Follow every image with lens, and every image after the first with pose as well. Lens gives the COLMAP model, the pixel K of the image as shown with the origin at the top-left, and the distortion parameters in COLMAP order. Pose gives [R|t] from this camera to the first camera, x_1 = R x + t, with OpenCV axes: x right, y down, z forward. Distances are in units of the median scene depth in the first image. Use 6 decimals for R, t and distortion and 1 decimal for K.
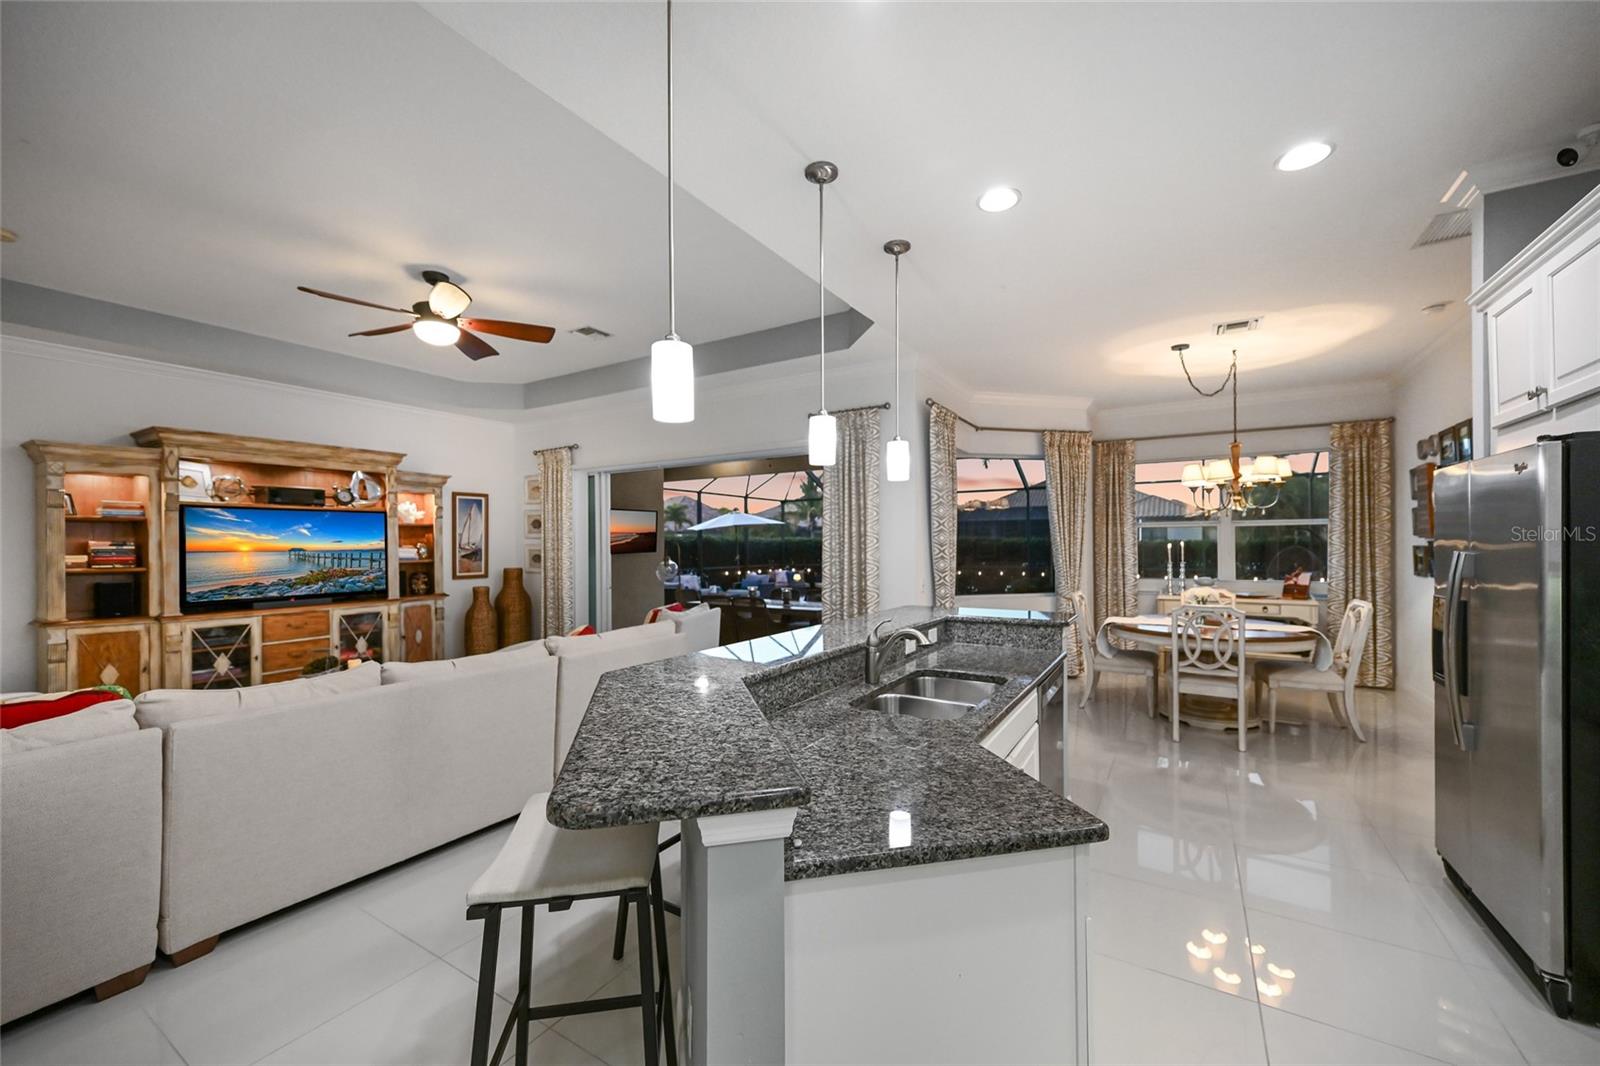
lens RADIAL K [[611.4, 0, 802.8], [0, 611.4, 544.2], [0, 0, 1]] dist [0.001194, 0.000150]
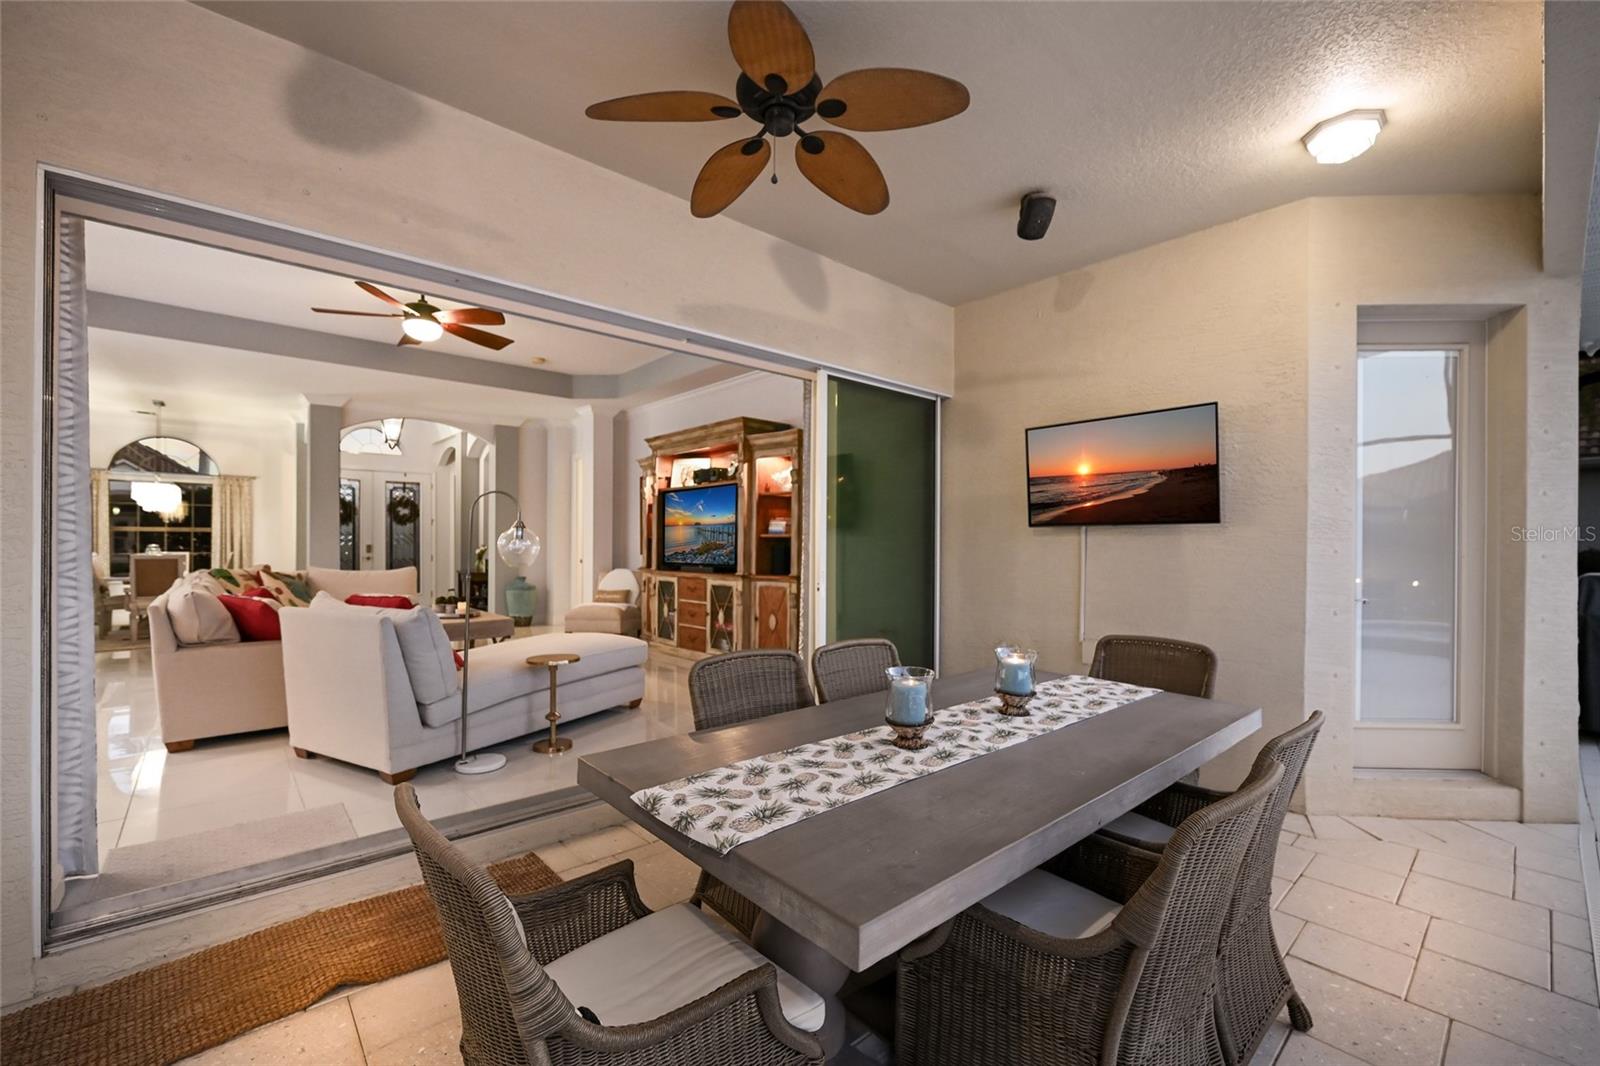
lens RADIAL K [[650.1, 0, 803.9], [0, 650.1, 553.9], [0, 0, 1]] dist [0.000003, 0.001649]
pose [[-0.278522, 0.025698, -0.960086, 0.269298], [-0.000185, 0.999641, 0.026811, 0.031530], [0.960430, 0.007645, -0.278418, 1.415732]]
